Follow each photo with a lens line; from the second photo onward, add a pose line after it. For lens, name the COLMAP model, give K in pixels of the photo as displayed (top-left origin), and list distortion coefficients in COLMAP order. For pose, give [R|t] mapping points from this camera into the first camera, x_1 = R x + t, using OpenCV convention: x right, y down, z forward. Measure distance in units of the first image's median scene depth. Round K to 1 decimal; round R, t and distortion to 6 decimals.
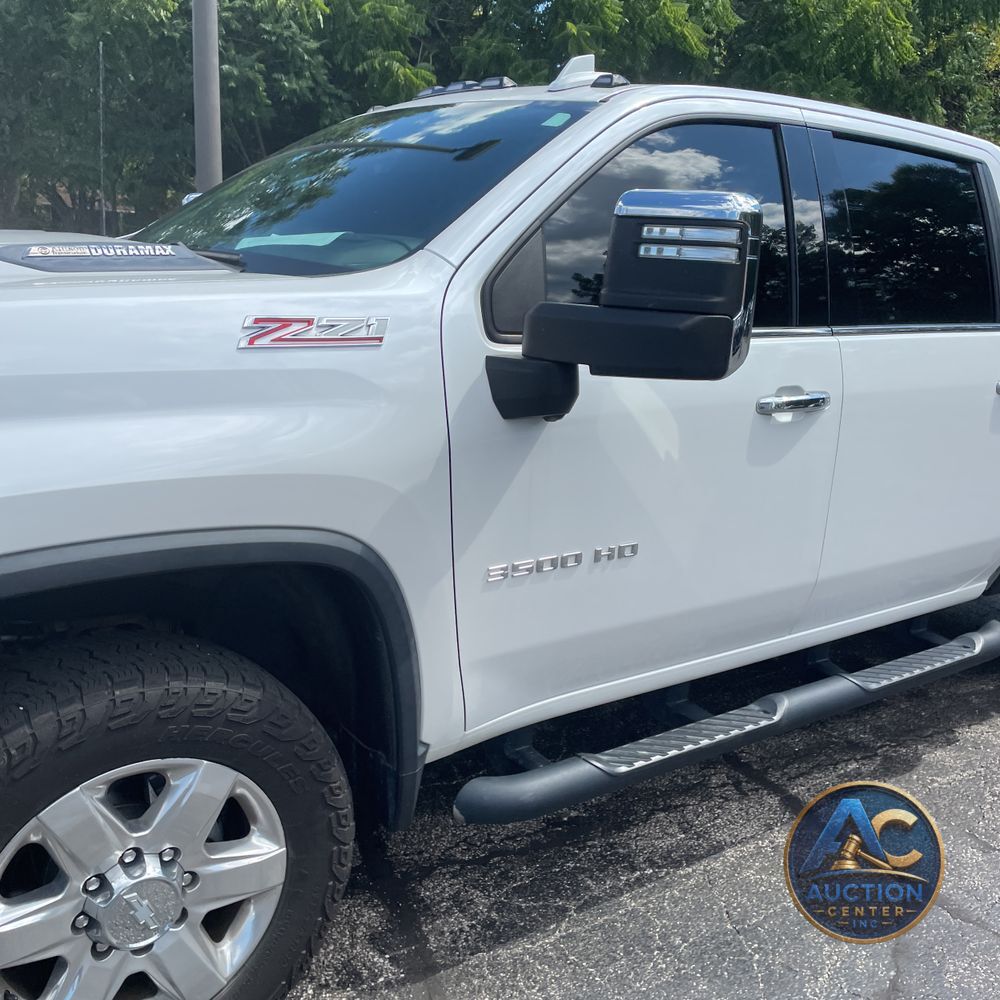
lens RADIAL K [[1032.9, 0, 497.3], [0, 1032.9, 521.1], [0, 0, 1]] dist [0.027156, 0.000000]
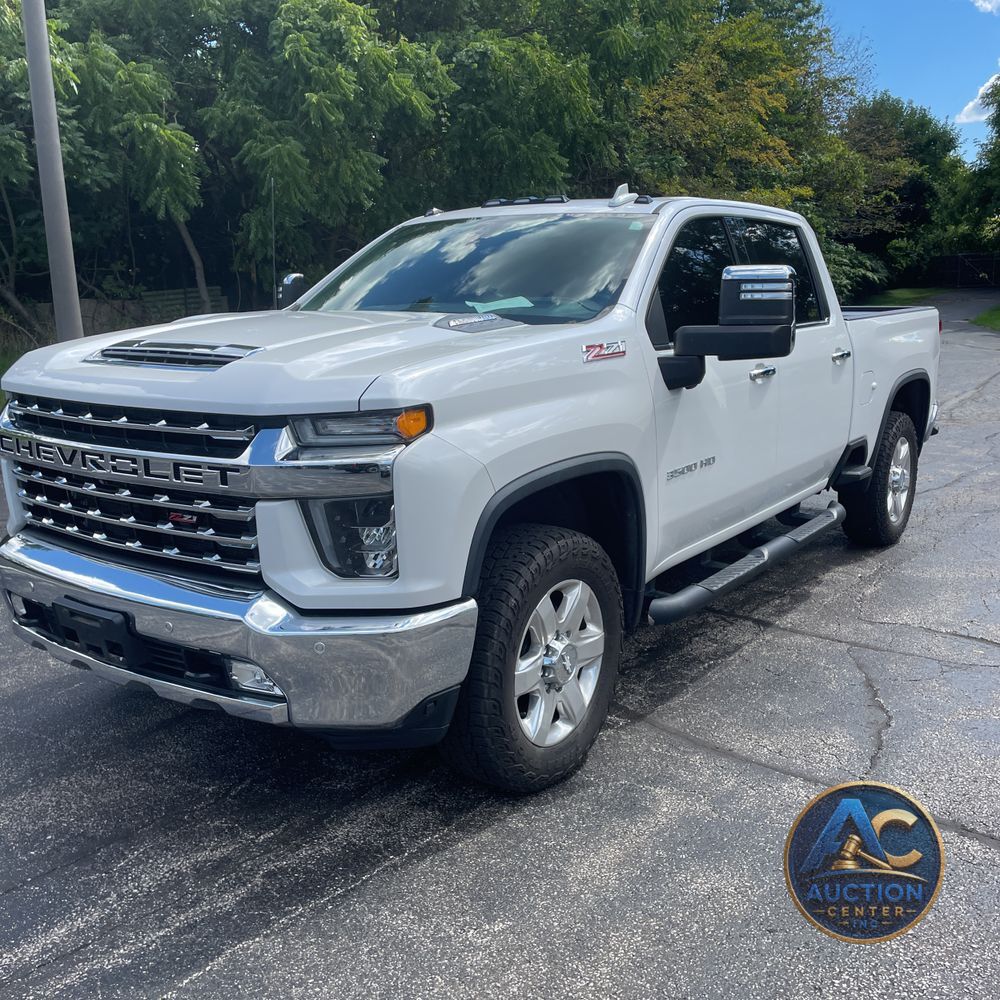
lens RADIAL K [[1039.9, 0, 499.2], [0, 1039.9, 500.1], [0, 0, 1]] dist [0.023709, 0.000000]
pose [[0.945564, -0.128321, 0.299068, -0.218627], [0.141774, 0.989617, -0.023633, 0.024862], [-0.292930, 0.064746, 0.953939, -0.172687]]
